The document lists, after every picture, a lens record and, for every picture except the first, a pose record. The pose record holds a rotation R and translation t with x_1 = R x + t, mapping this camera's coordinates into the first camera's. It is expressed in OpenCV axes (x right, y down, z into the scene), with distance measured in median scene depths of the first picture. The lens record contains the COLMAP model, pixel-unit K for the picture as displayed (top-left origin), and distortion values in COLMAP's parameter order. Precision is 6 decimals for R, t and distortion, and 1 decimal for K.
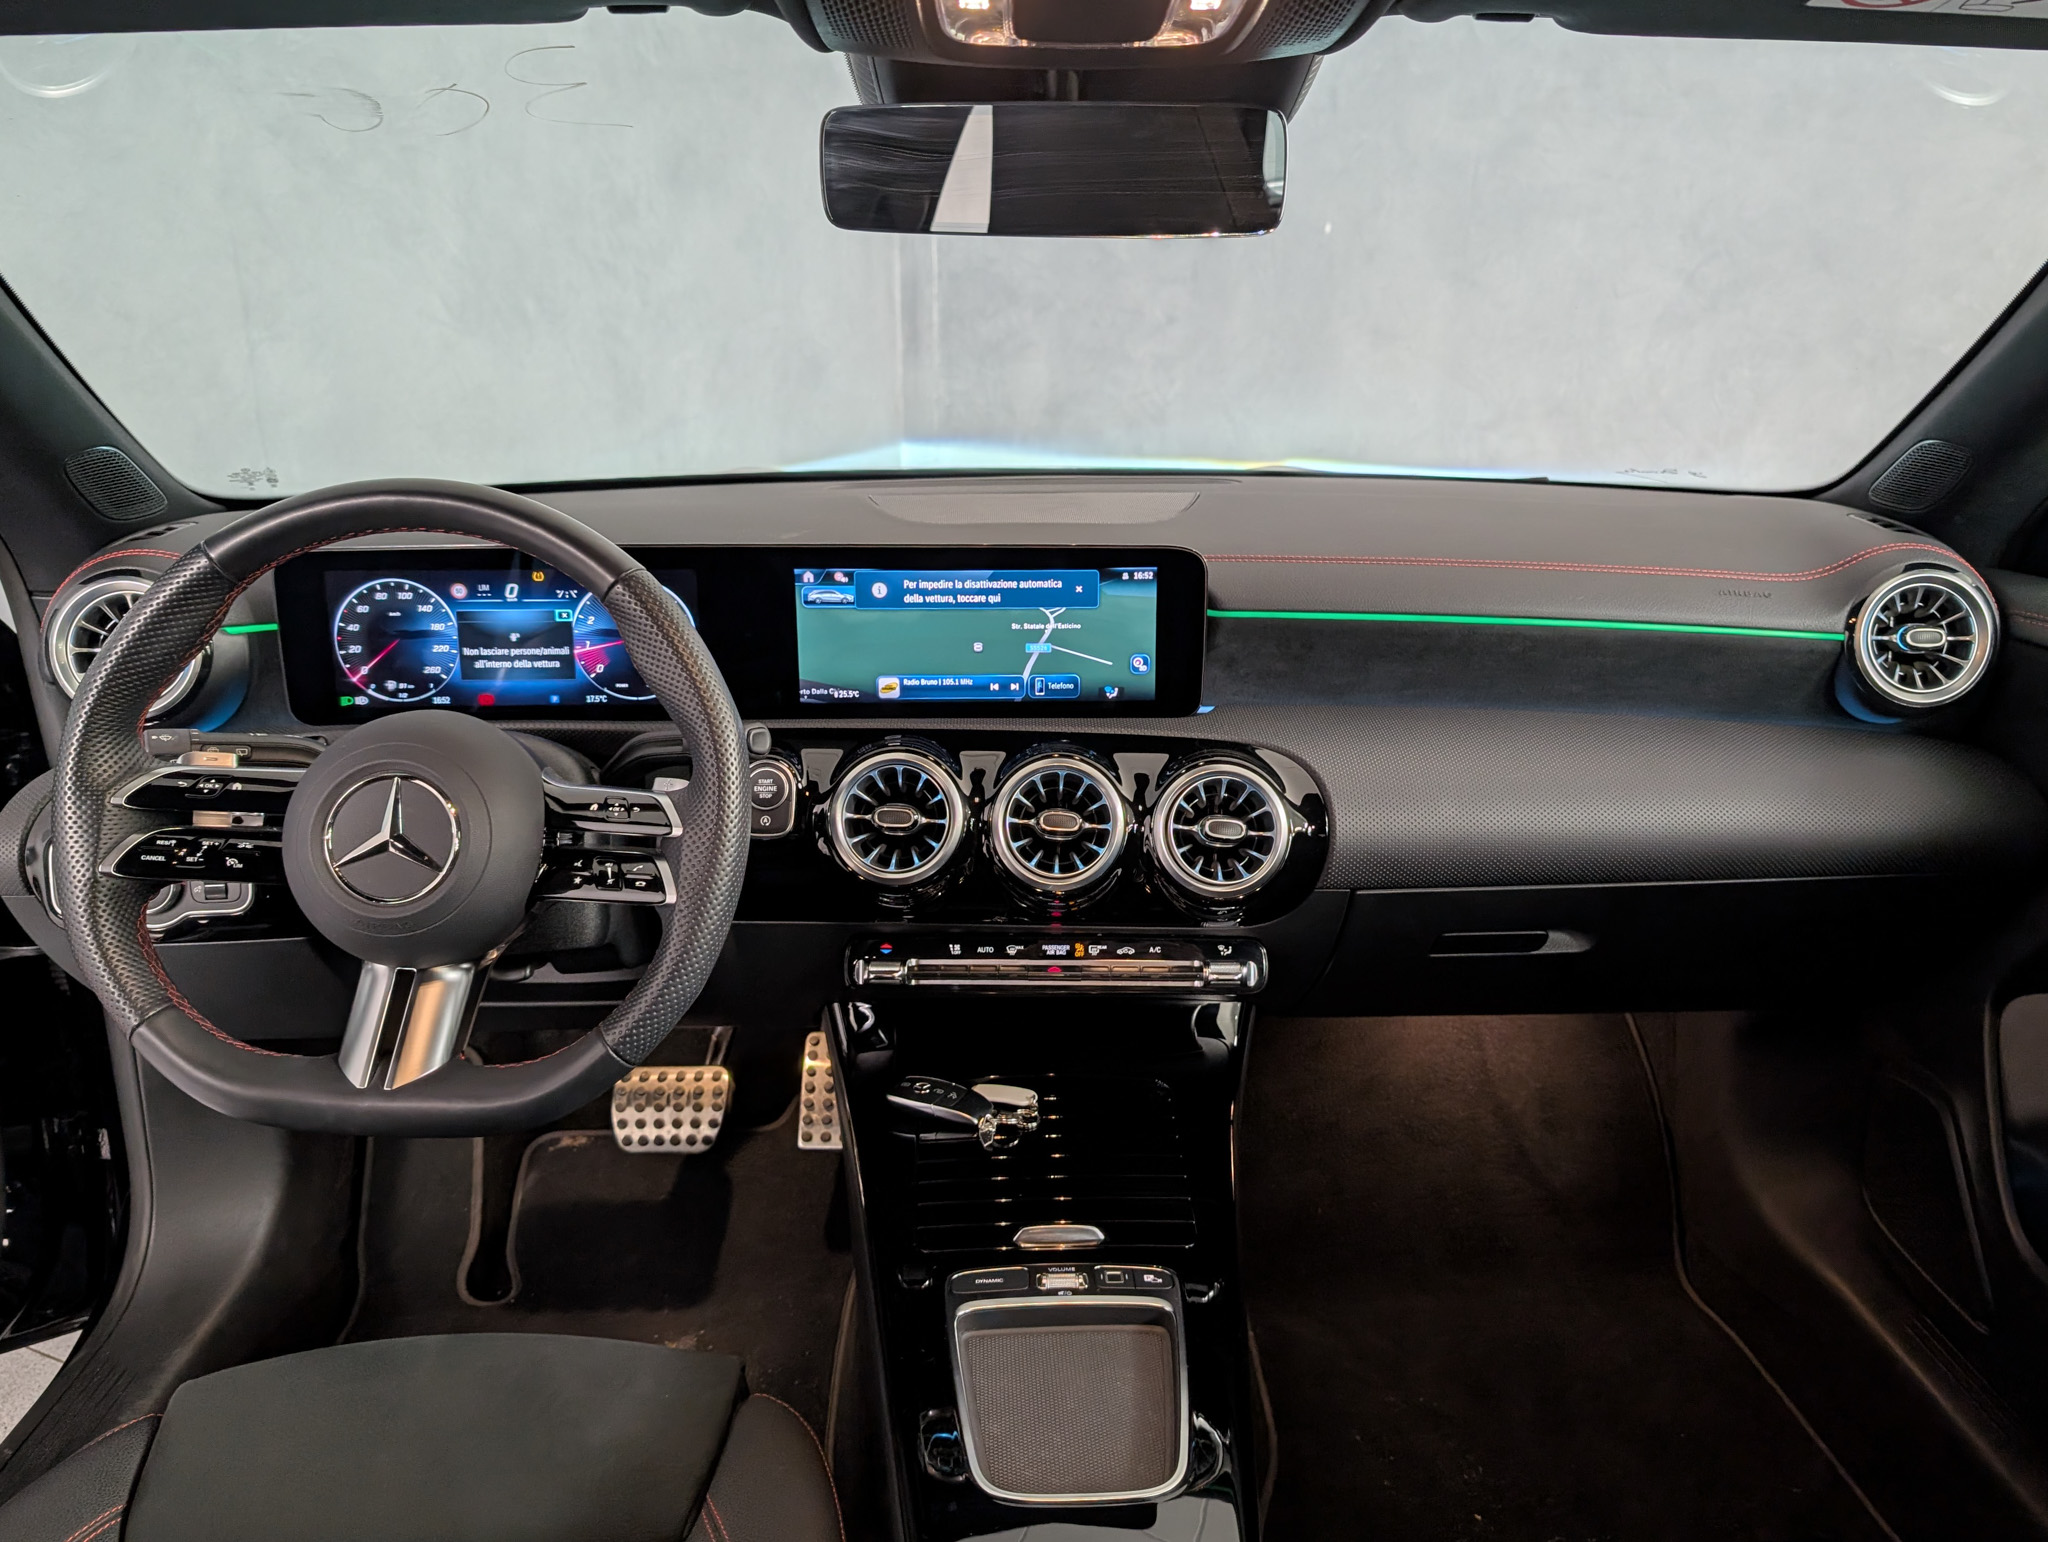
lens RADIAL K [[1581.9, 0, 1040.8], [0, 1581.9, 752.4], [0, 0, 1]] dist [0.022780, -0.041440]
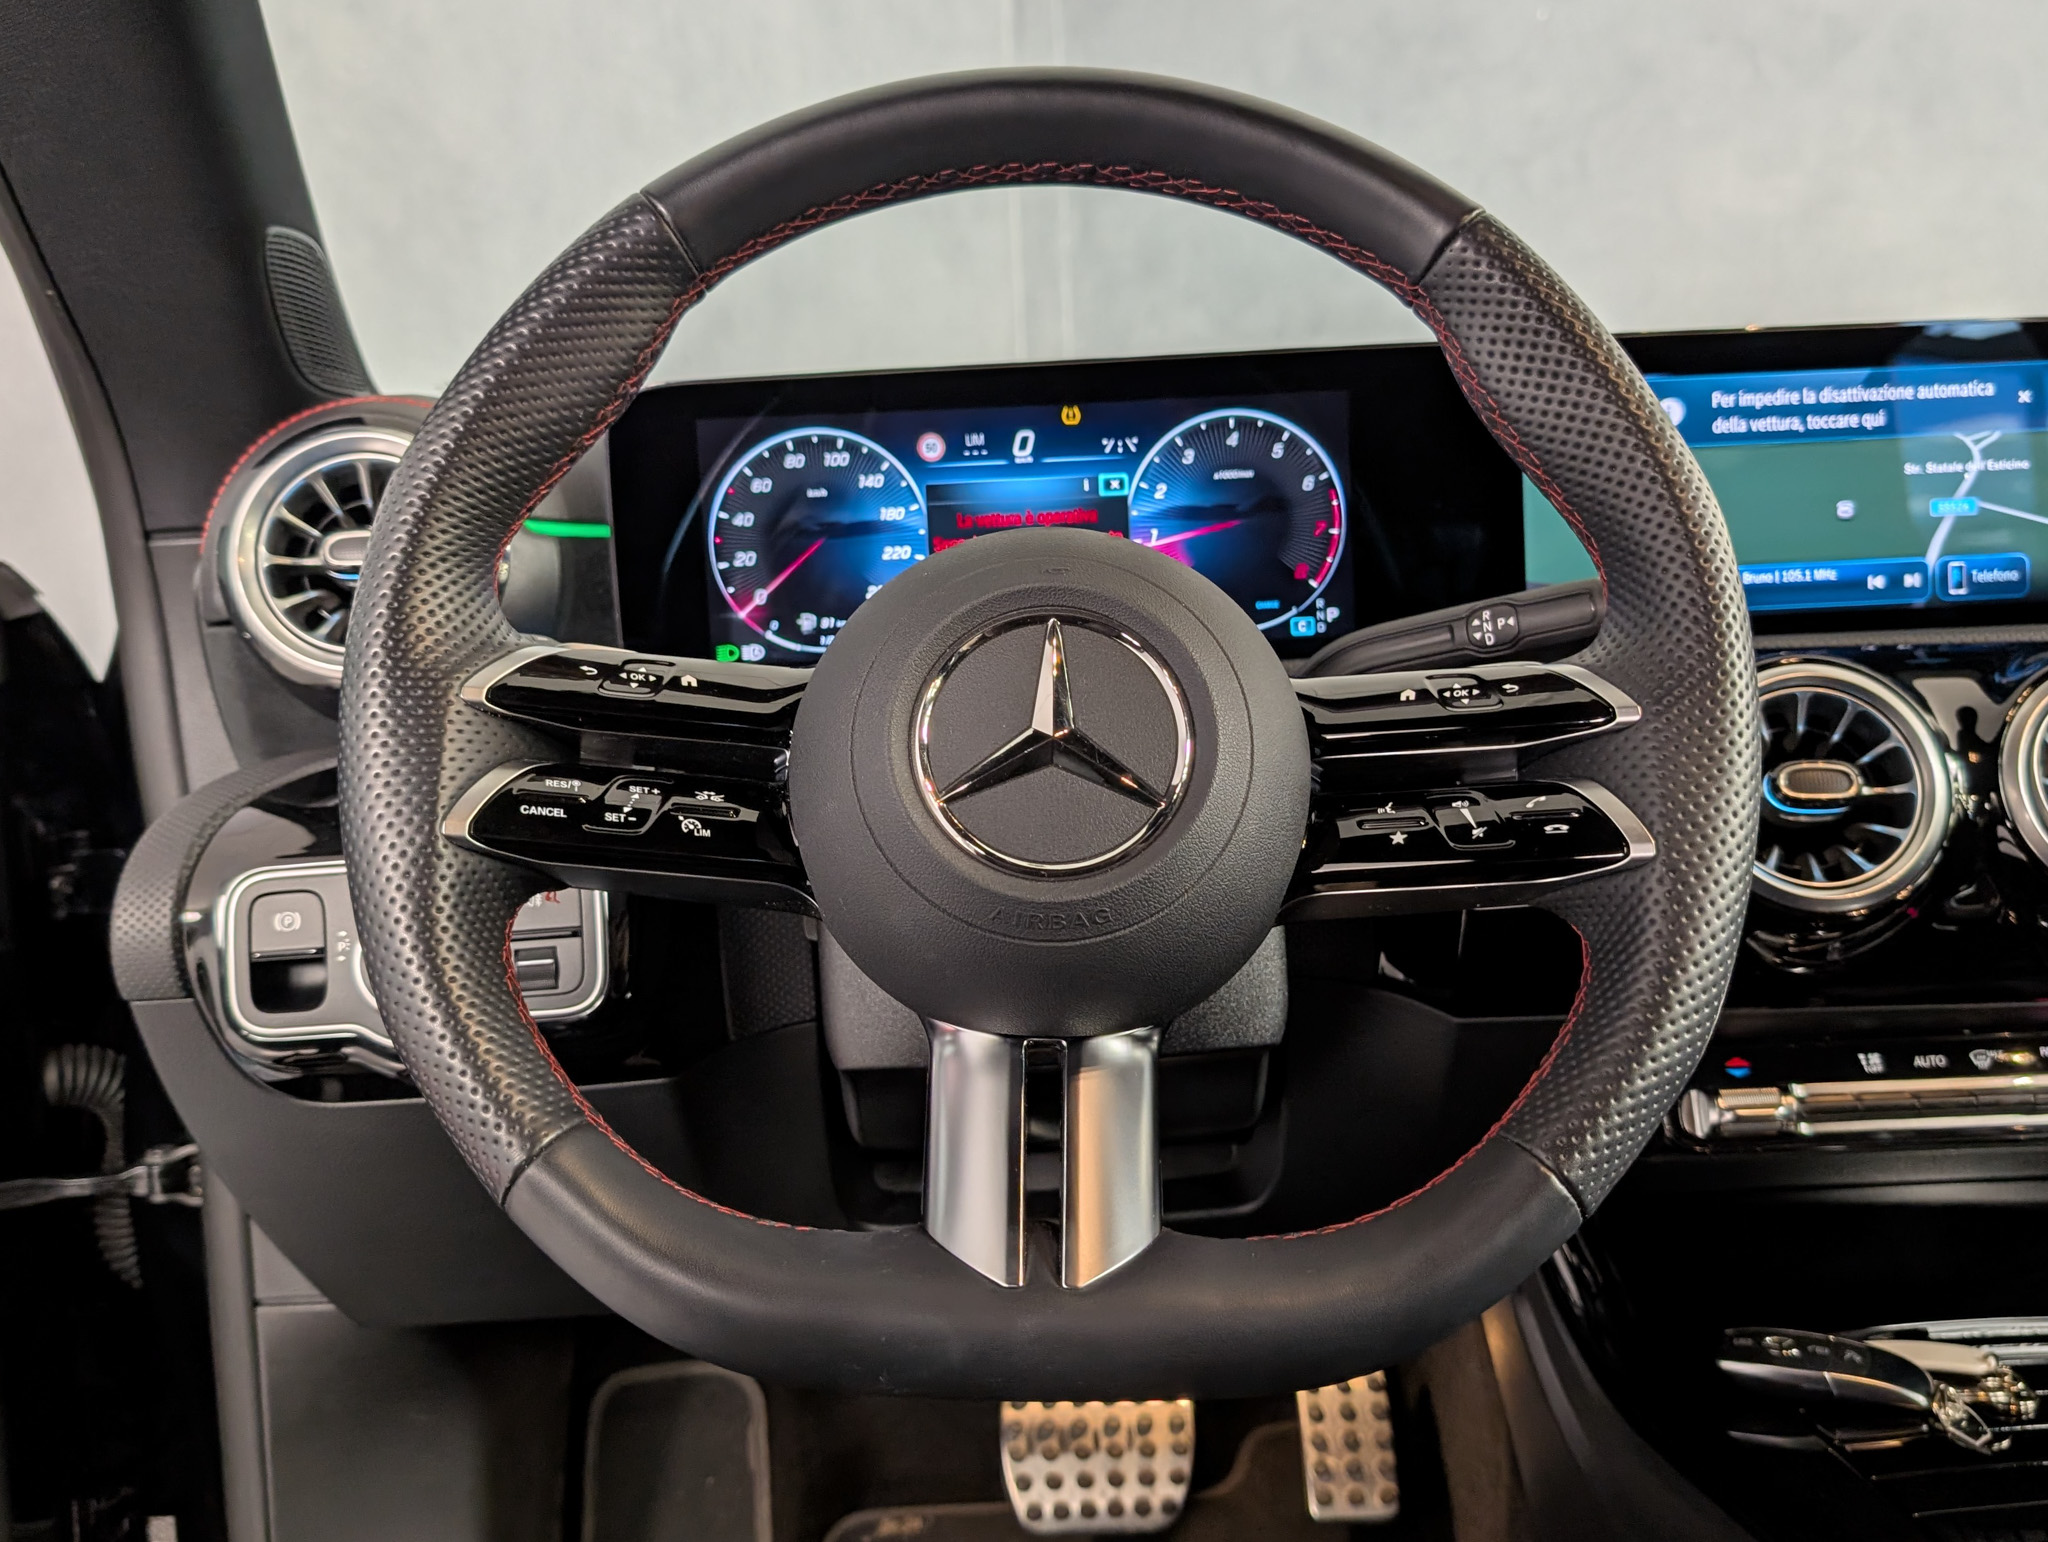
lens RADIAL K [[1895.9, 0, 1030.9], [0, 1895.9, 758.6], [0, 0, 1]] dist [0.014456, 0.000000]
pose [[0.998504, -0.048682, -0.024900, -0.315065], [0.043778, 0.984573, -0.169411, 0.120667], [0.032764, 0.168067, 0.985231, 0.351397]]
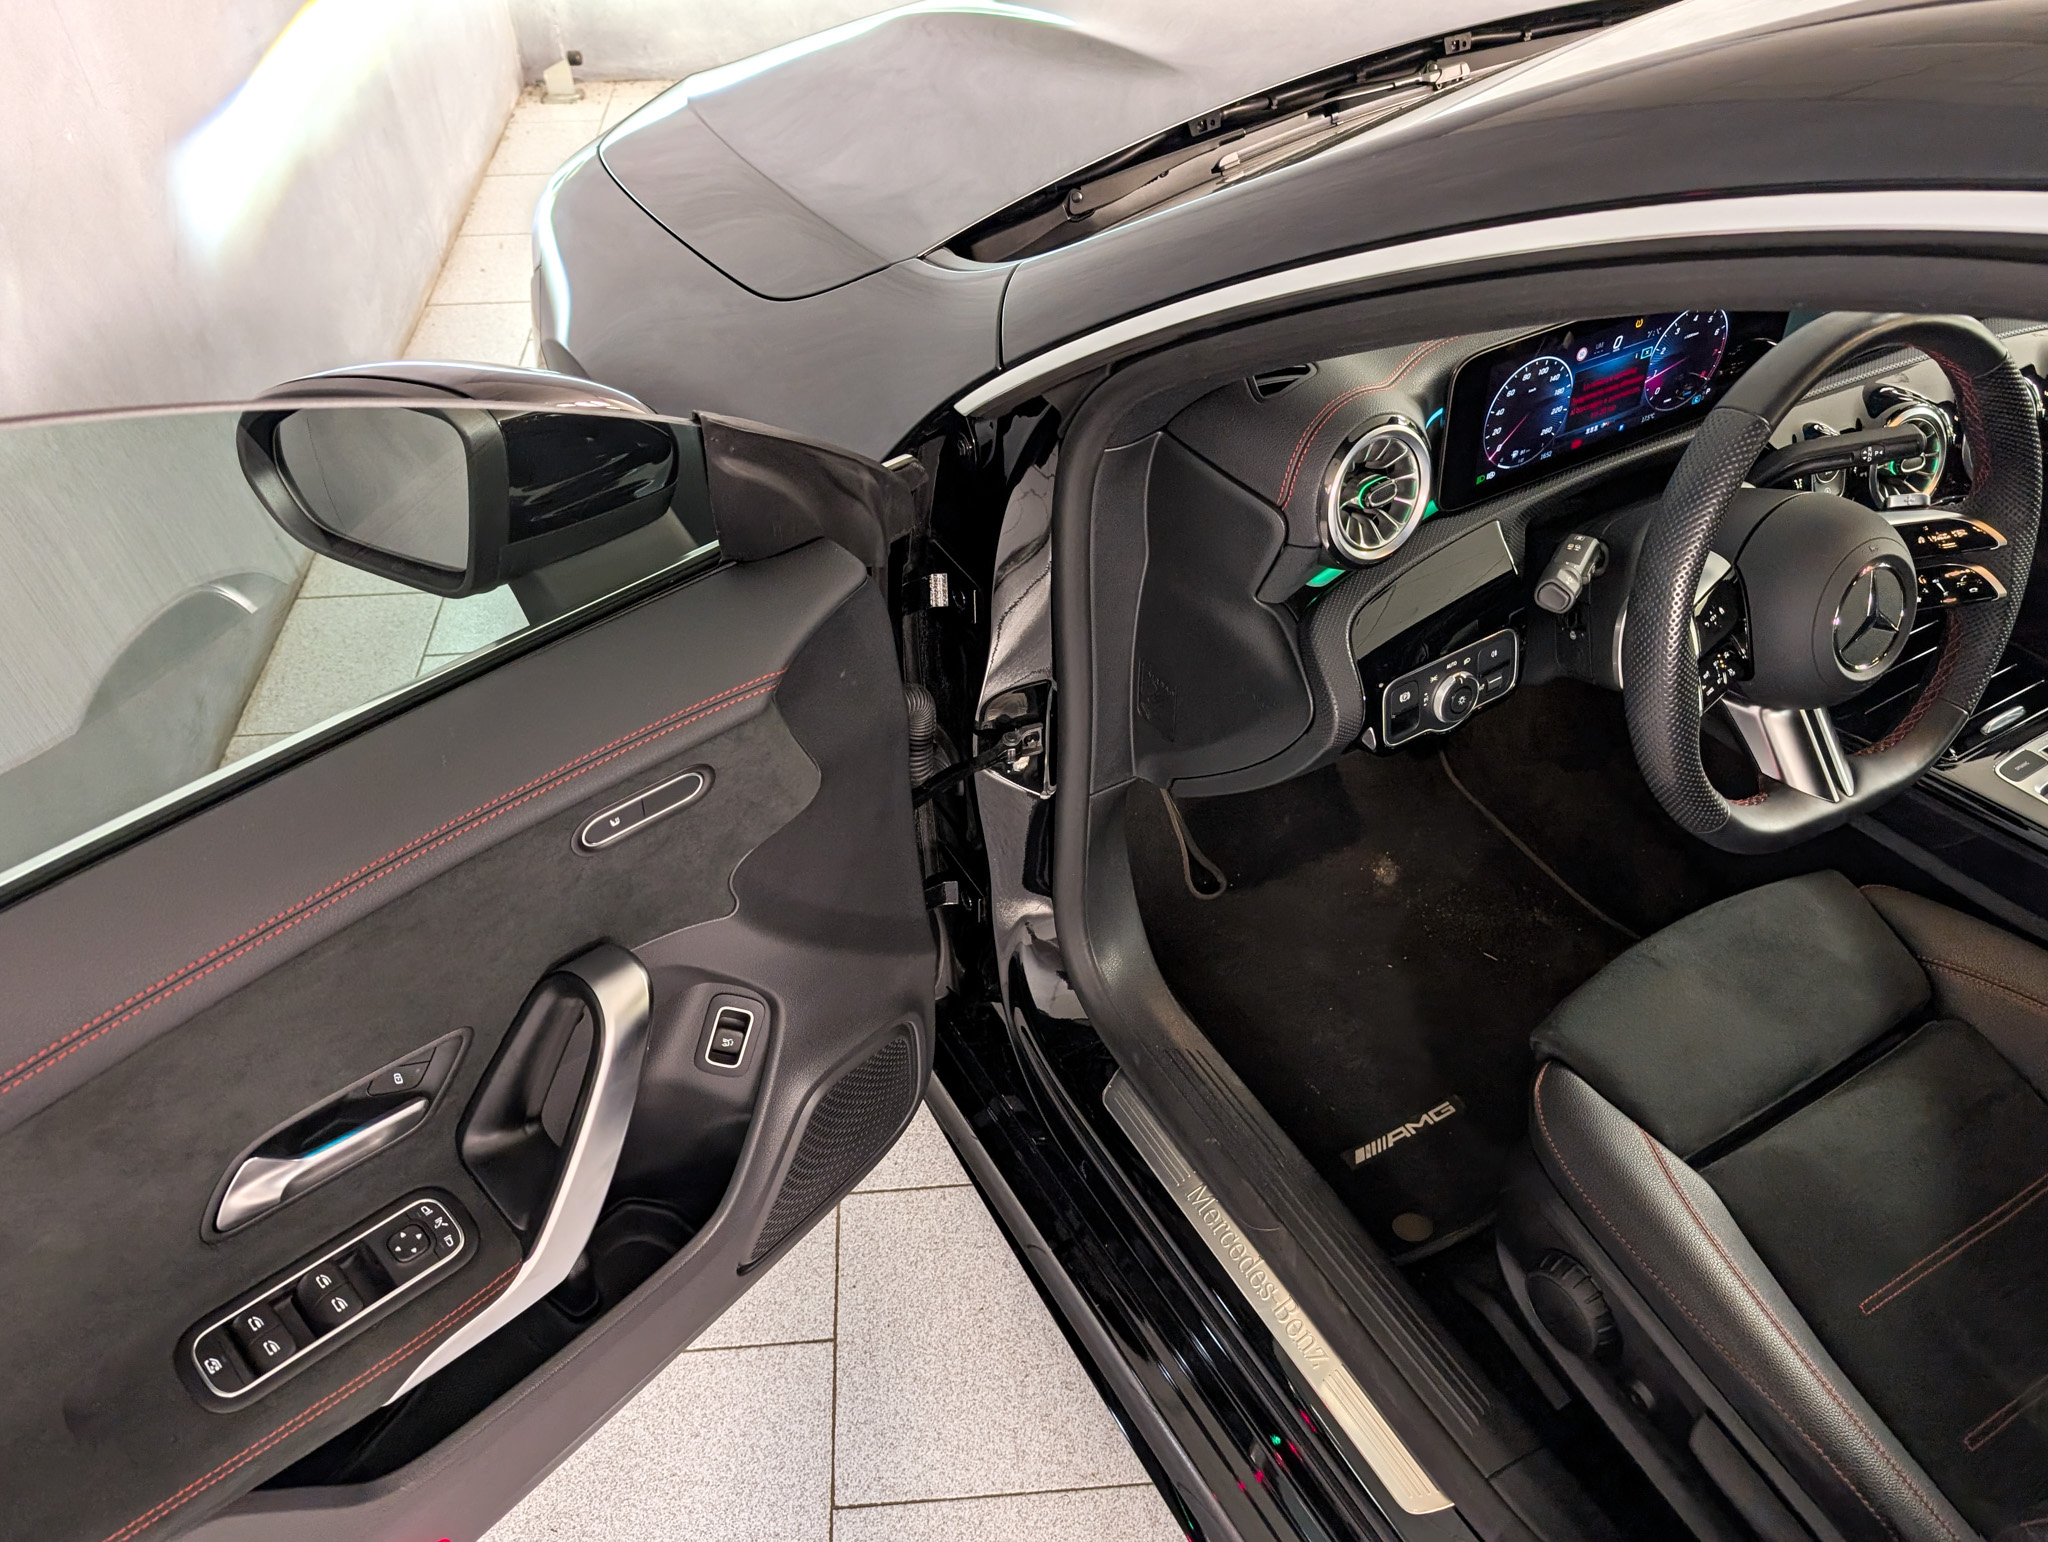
lens RADIAL K [[1474.2, 0, 1020.9], [0, 1474.2, 781.4], [0, 0, 1]] dist [0.001915, -0.018831]
pose [[0.895632, -0.327061, 0.301455, -1.075832], [0.160711, 0.869899, 0.466312, -0.366721], [-0.414748, -0.369197, 0.831672, 0.227580]]
